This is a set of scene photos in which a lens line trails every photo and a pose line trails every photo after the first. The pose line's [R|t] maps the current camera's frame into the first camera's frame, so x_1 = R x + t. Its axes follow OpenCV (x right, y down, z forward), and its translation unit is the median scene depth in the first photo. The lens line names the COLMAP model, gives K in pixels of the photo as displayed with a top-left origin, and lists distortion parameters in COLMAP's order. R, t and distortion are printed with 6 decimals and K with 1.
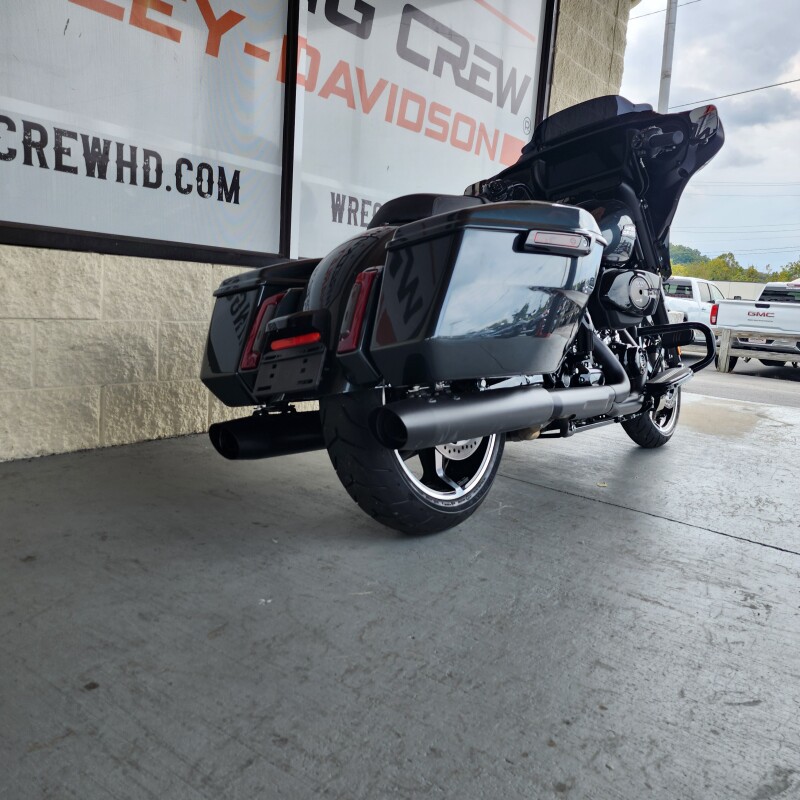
lens RADIAL K [[709.5, 0, 409.2], [0, 709.5, 407.8], [0, 0, 1]] dist [0.058846, -0.039419]
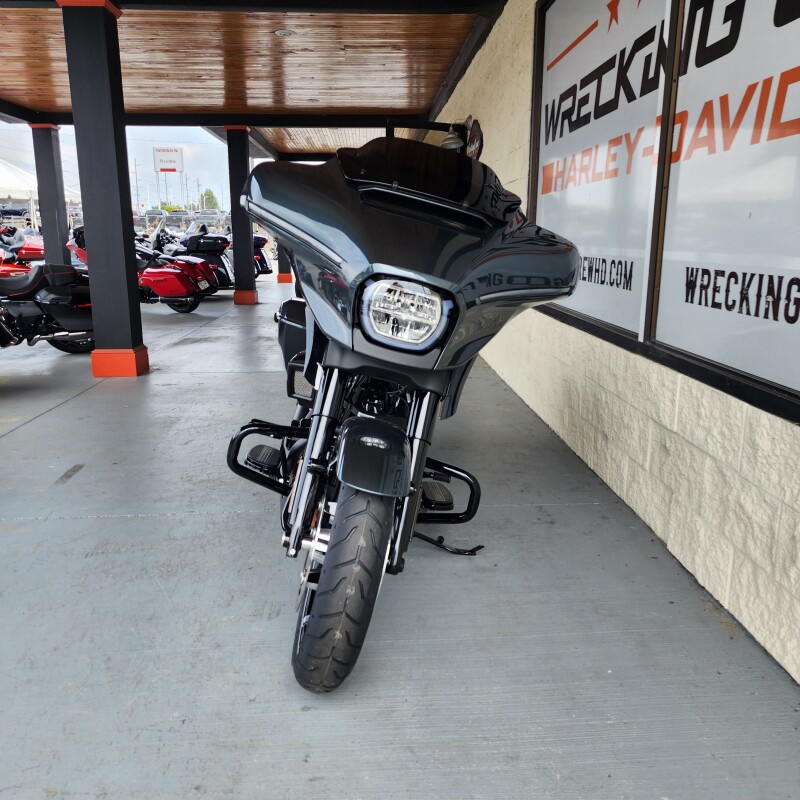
lens RADIAL K [[709.5, 0, 396.7], [0, 709.5, 397.1], [0, 0, 1]] dist [0.058846, -0.039419]
pose [[-0.774342, 0.067115, -0.629198, 0.827455], [-0.162620, 0.939853, 0.300384, -0.439879], [0.611514, 0.334920, -0.716854, 1.775343]]
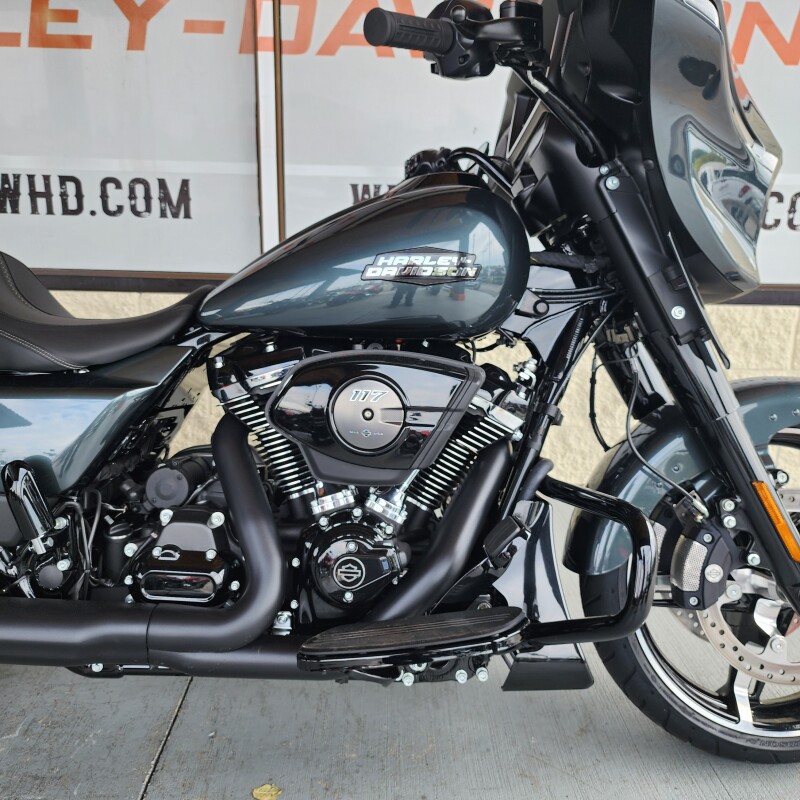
lens RADIAL K [[709.5, 0, 394.4], [0, 709.5, 388.8], [0, 0, 1]] dist [0.058846, -0.039419]
pose [[0.603077, 0.148598, -0.783720, 0.643081], [-0.110124, 0.988597, 0.102703, -0.217557], [0.790045, 0.024369, 0.612564, 0.737605]]
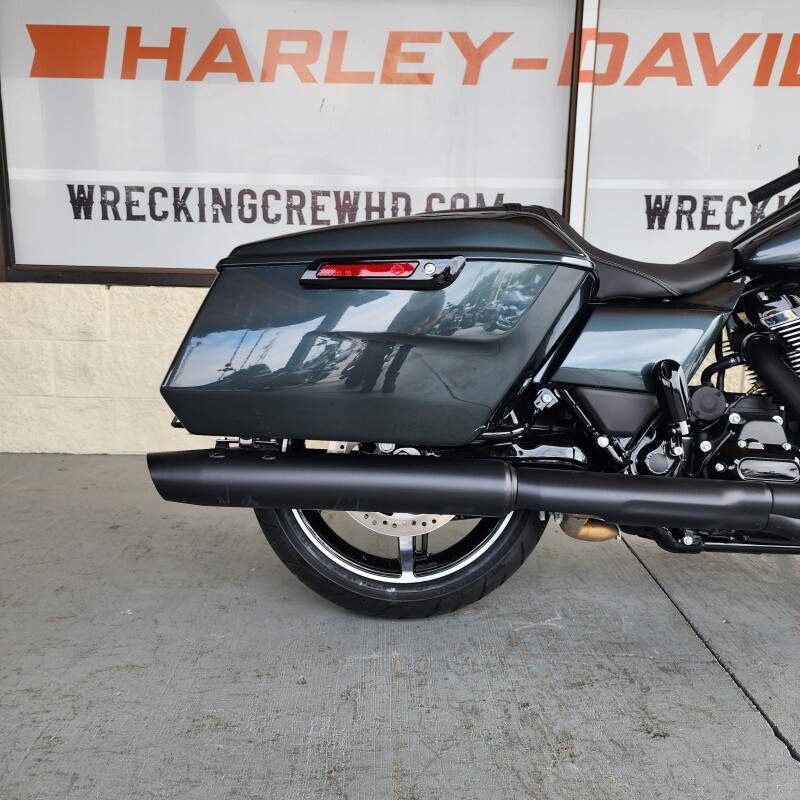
lens RADIAL K [[709.5, 0, 379.0], [0, 709.5, 397.9], [0, 0, 1]] dist [0.058846, -0.039419]
pose [[0.588522, 0.087712, -0.803710, 0.492853], [-0.106831, 0.993817, 0.030231, -0.075536], [0.801392, 0.068070, 0.594253, 0.341356]]
